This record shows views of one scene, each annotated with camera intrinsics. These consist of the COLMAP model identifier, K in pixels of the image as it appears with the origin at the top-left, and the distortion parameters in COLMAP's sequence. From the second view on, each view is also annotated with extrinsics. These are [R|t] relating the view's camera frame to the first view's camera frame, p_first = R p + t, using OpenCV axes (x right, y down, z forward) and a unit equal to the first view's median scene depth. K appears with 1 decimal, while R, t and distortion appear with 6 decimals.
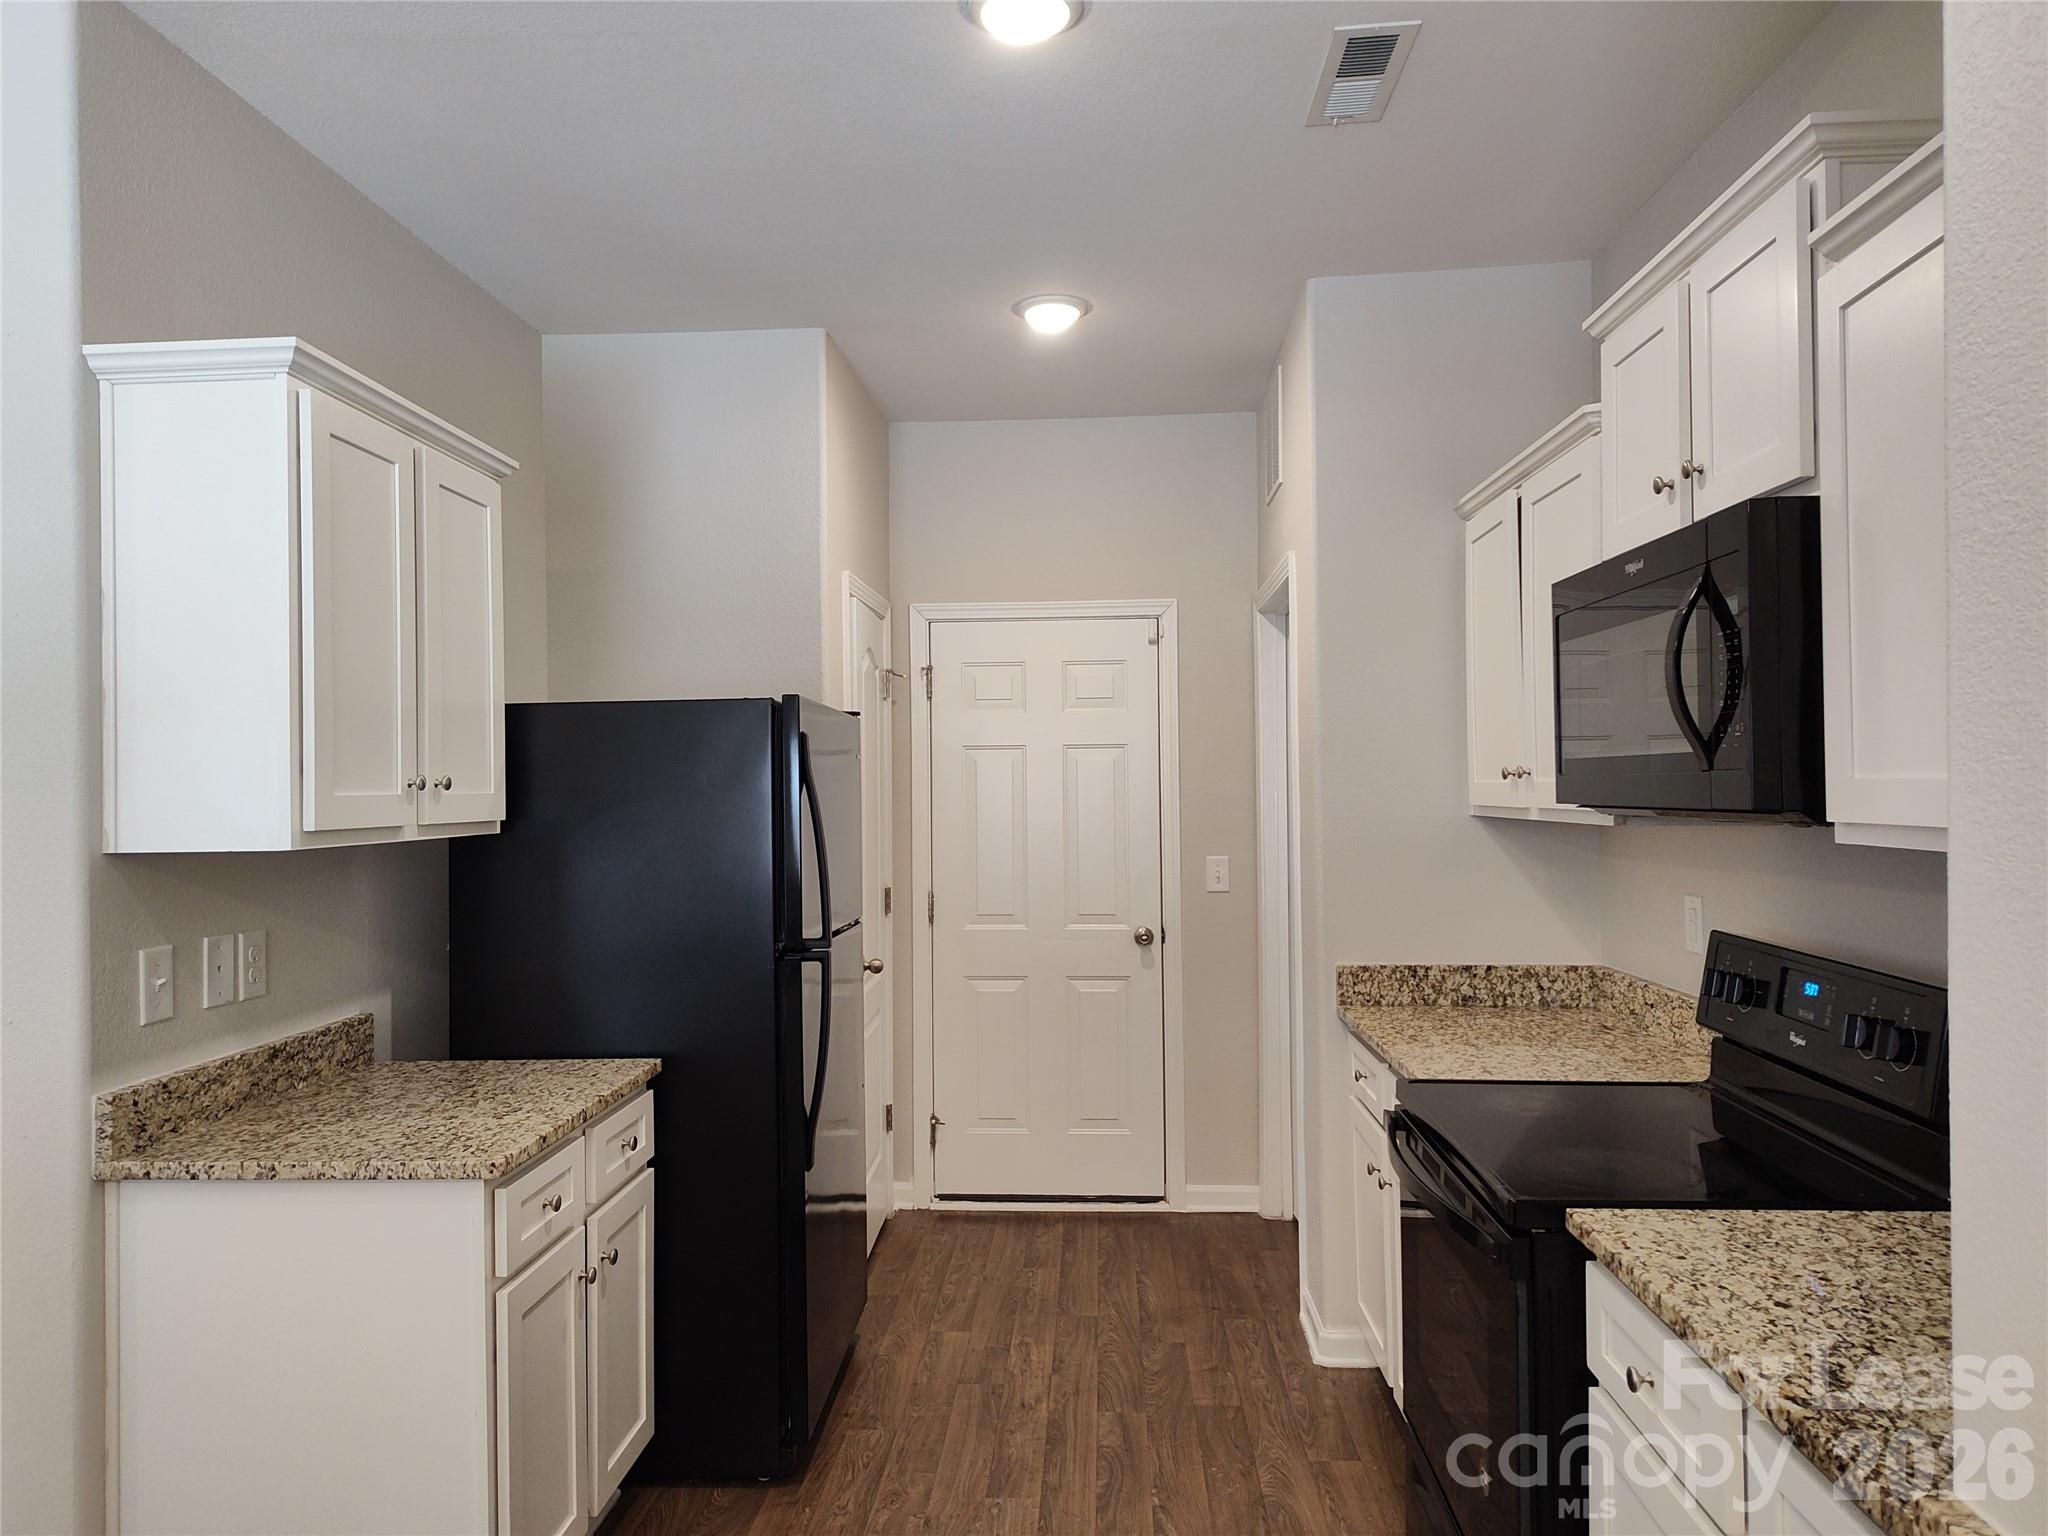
lens RADIAL K [[1384.4, 0, 1010.3], [0, 1384.4, 757.3], [0, 0, 1]] dist [0.071601, -0.086009]
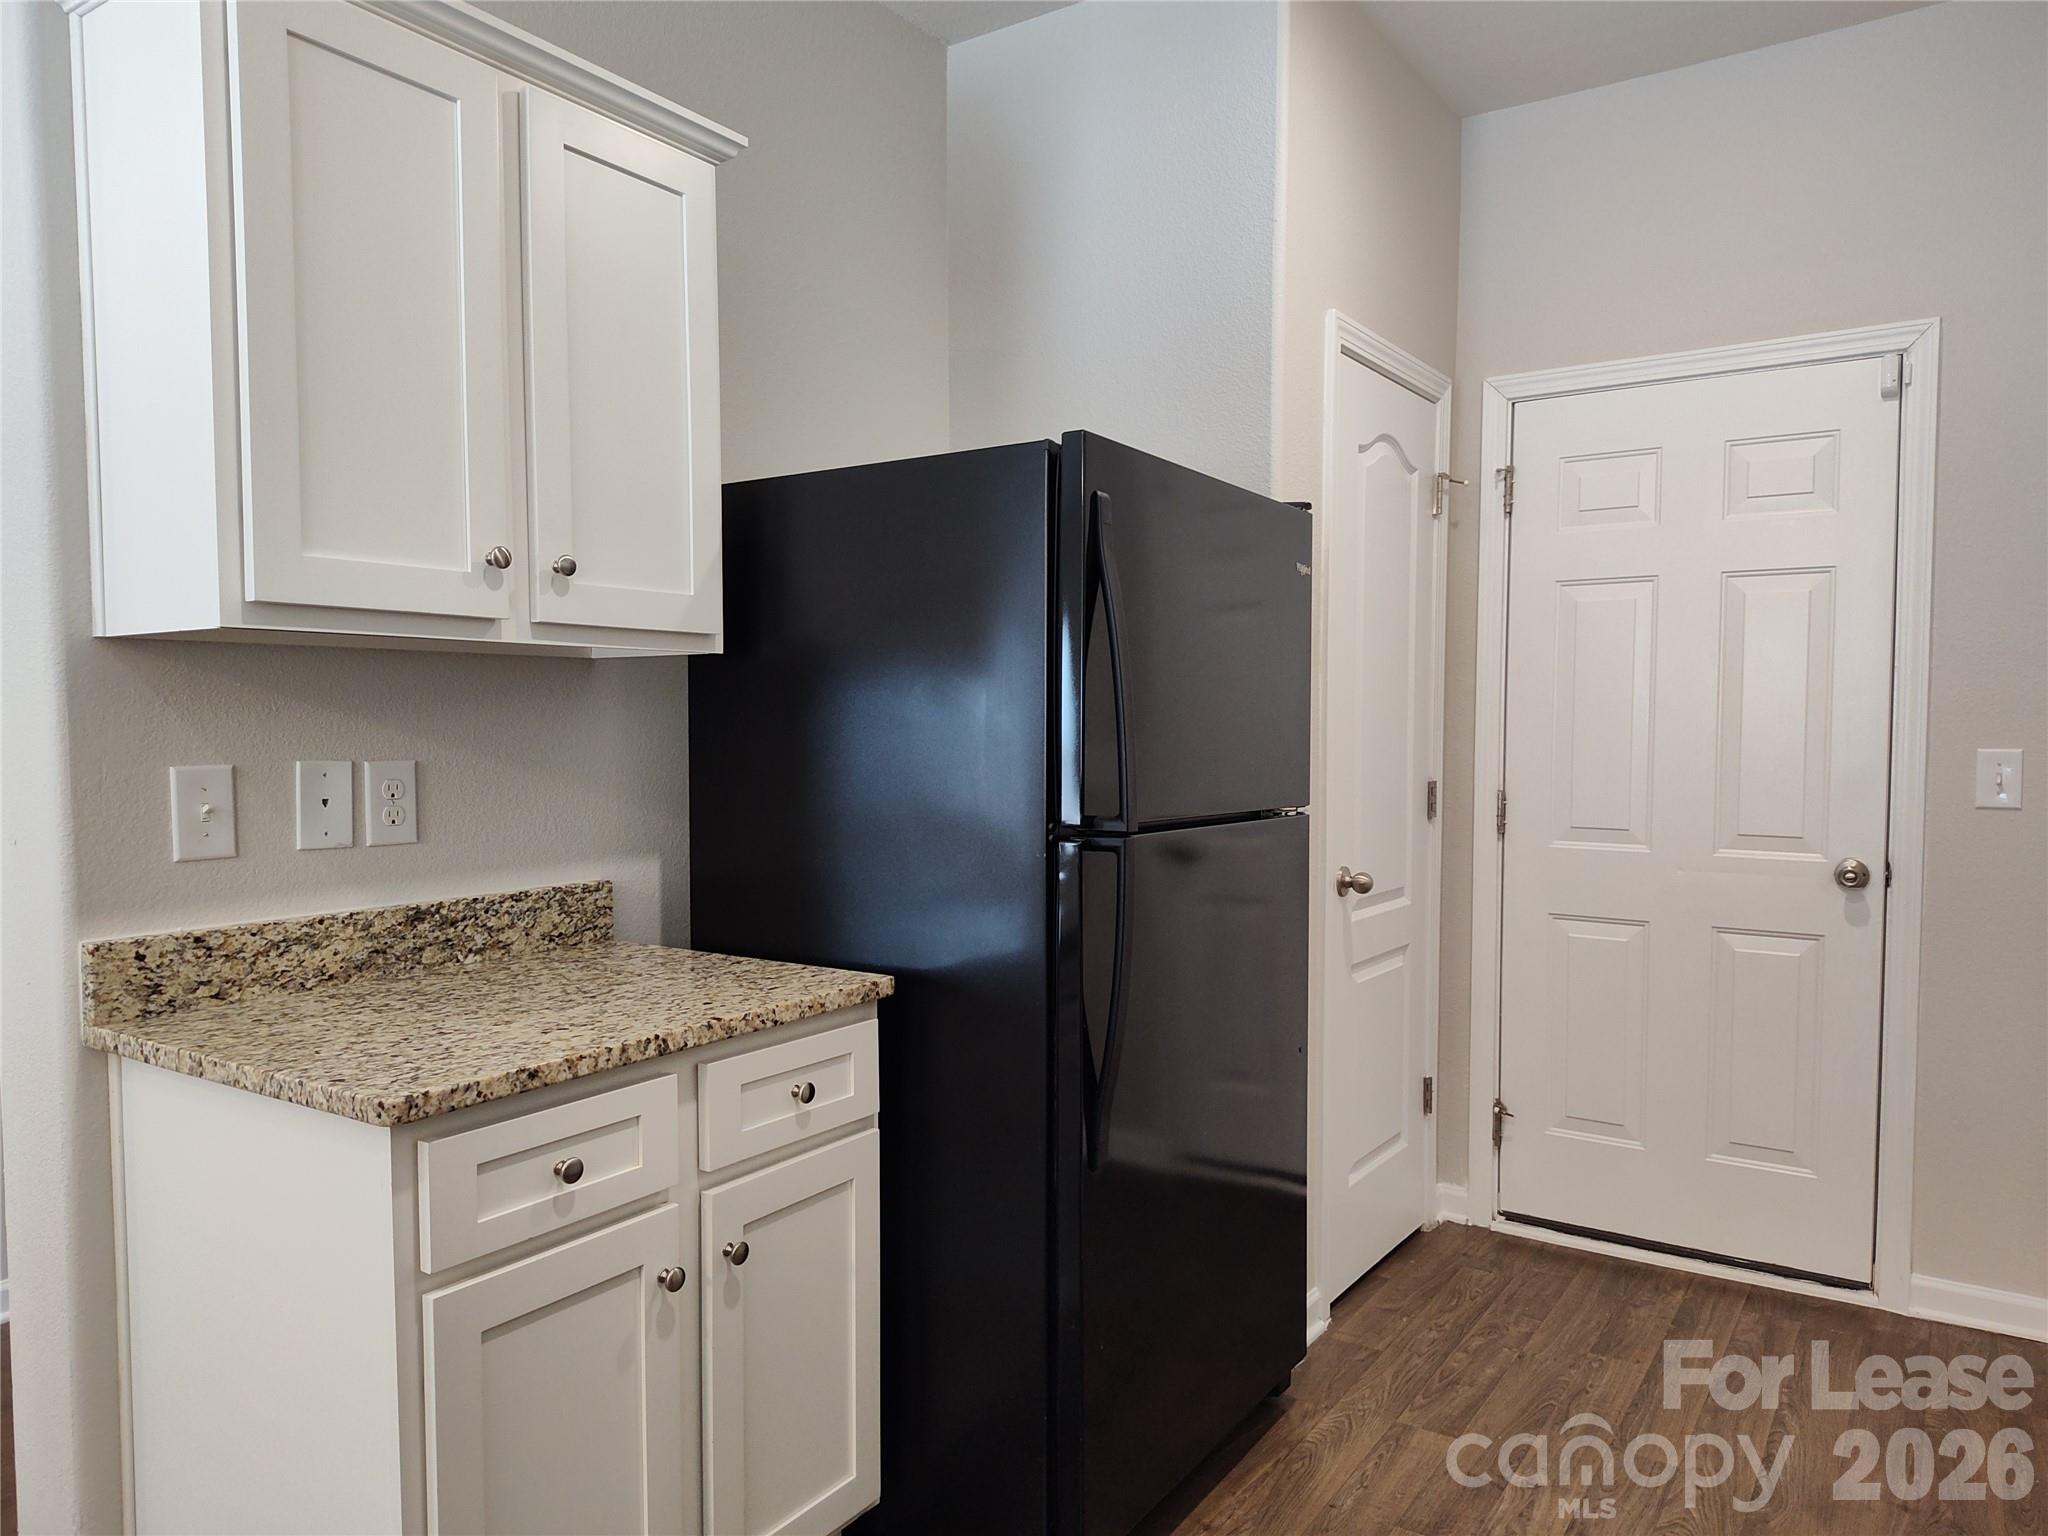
lens RADIAL K [[1395.5, 0, 1025.0], [0, 1395.5, 777.3], [0, 0, 1]] dist [0.072609, -0.091257]
pose [[0.864133, 0.034625, -0.502072, 0.157134], [-0.000725, 0.997715, 0.067558, 0.072350], [0.503264, -0.058015, 0.862183, 0.450060]]
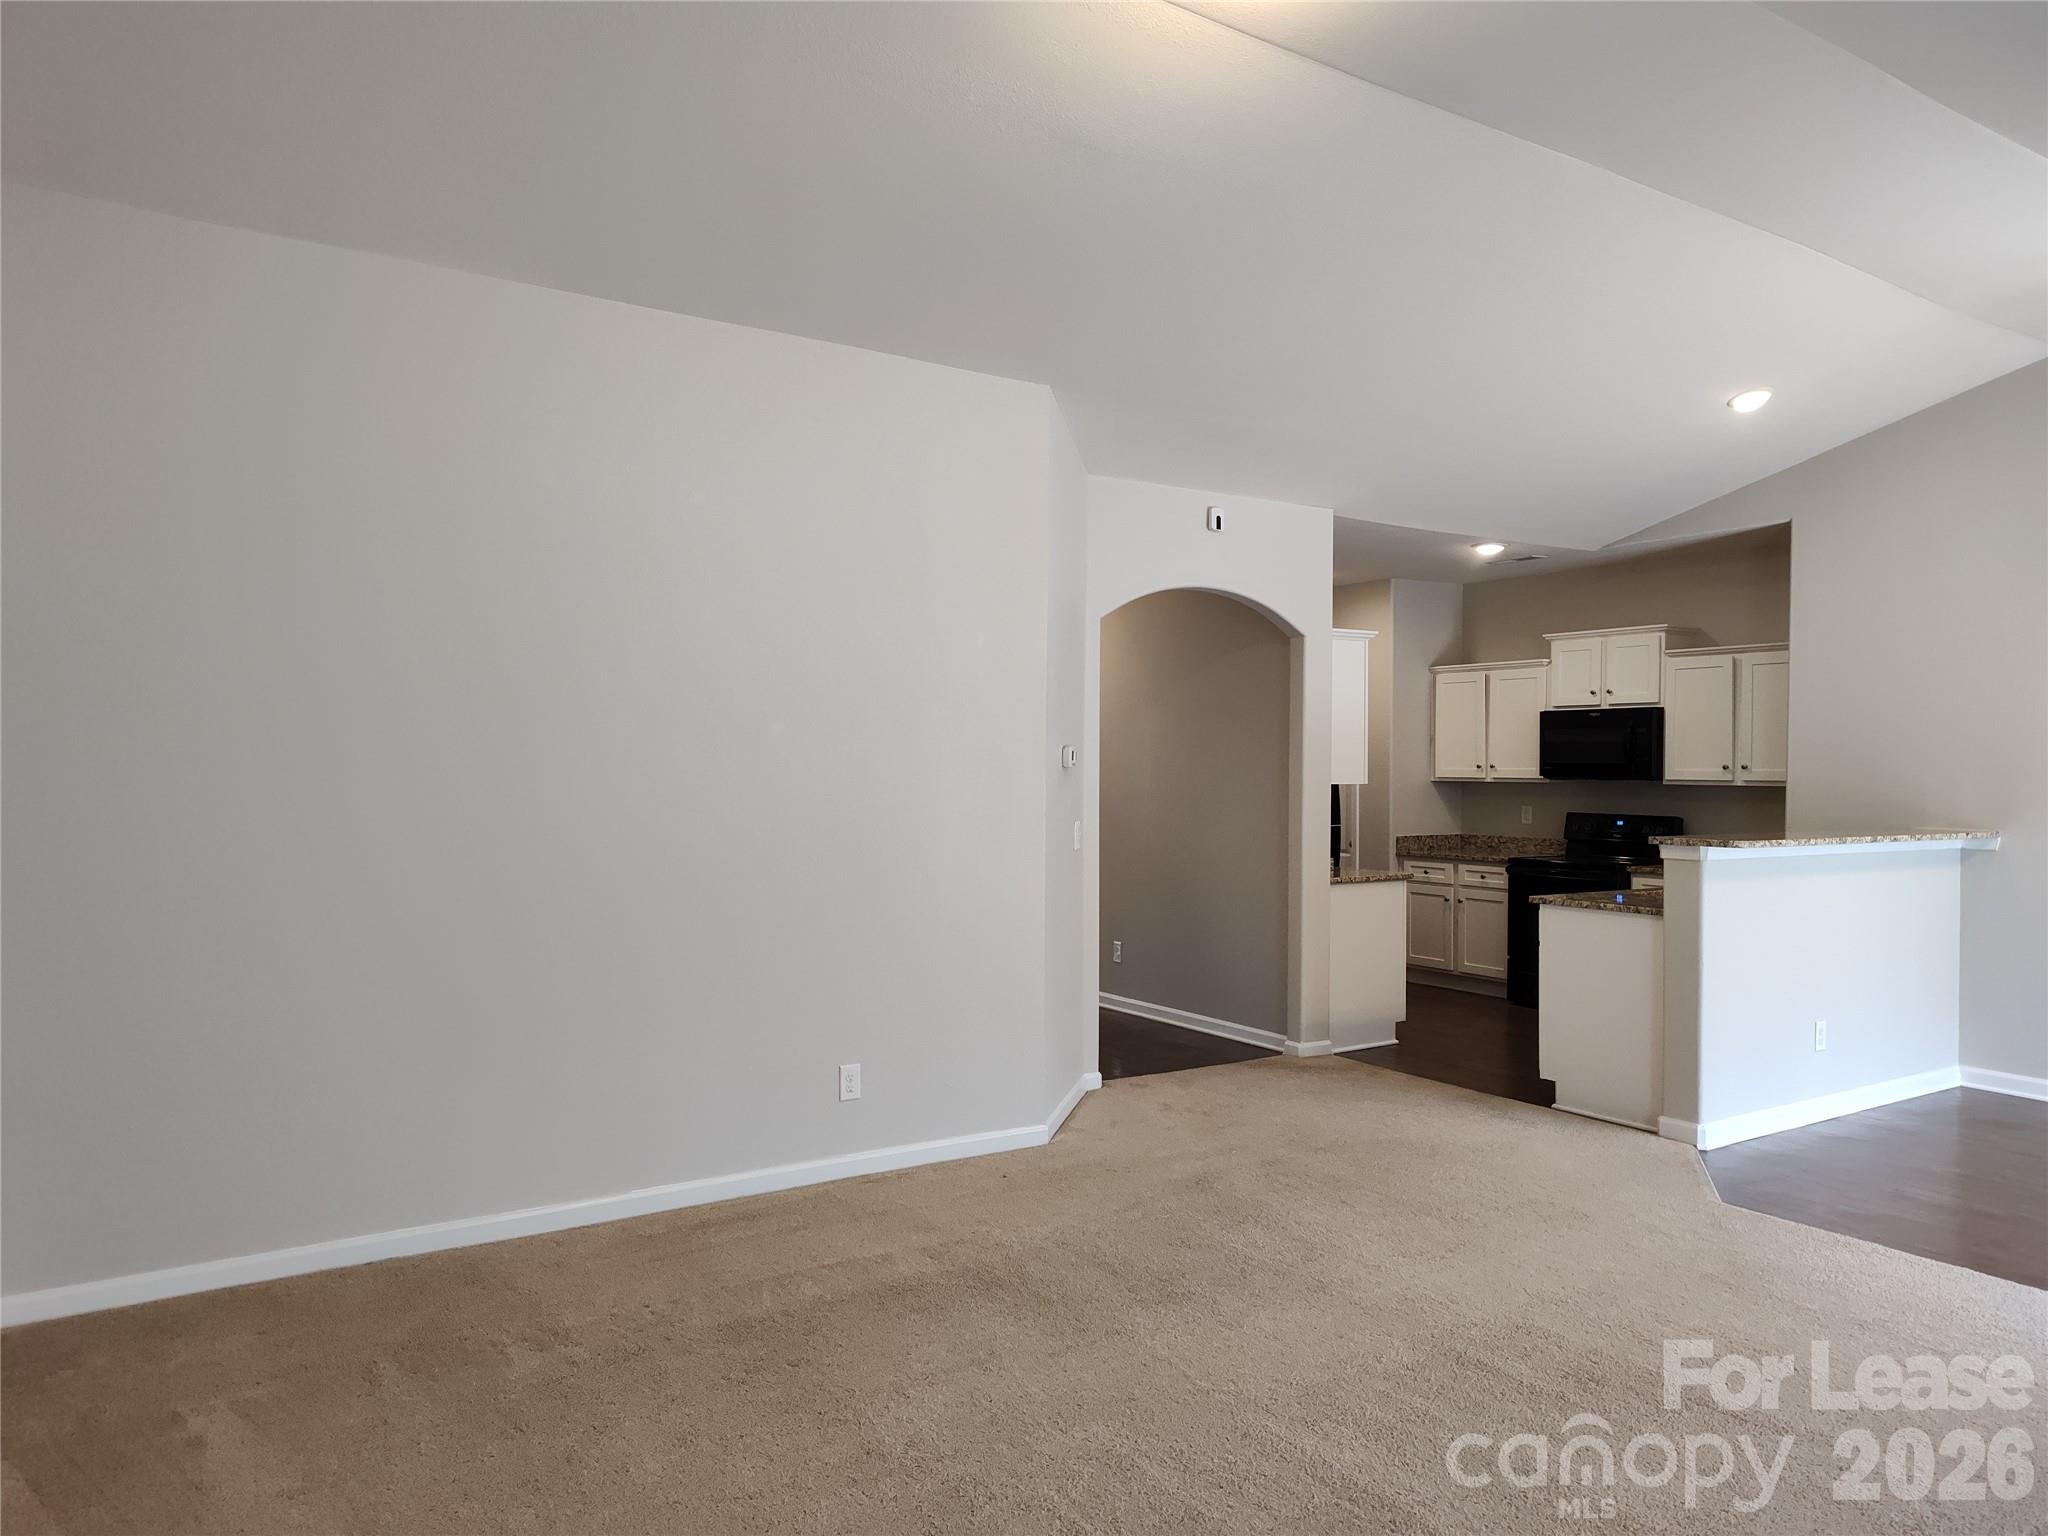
lens RADIAL K [[1395.5, 0, 1025.0], [0, 1395.5, 777.3], [0, 0, 1]] dist [0.072609, -0.091257]
pose [[0.797494, 0.009176, 0.603257, -2.437083], [-0.025852, 0.999486, 0.018973, 0.002639], [-0.602773, -0.030727, 0.797321, -0.893379]]
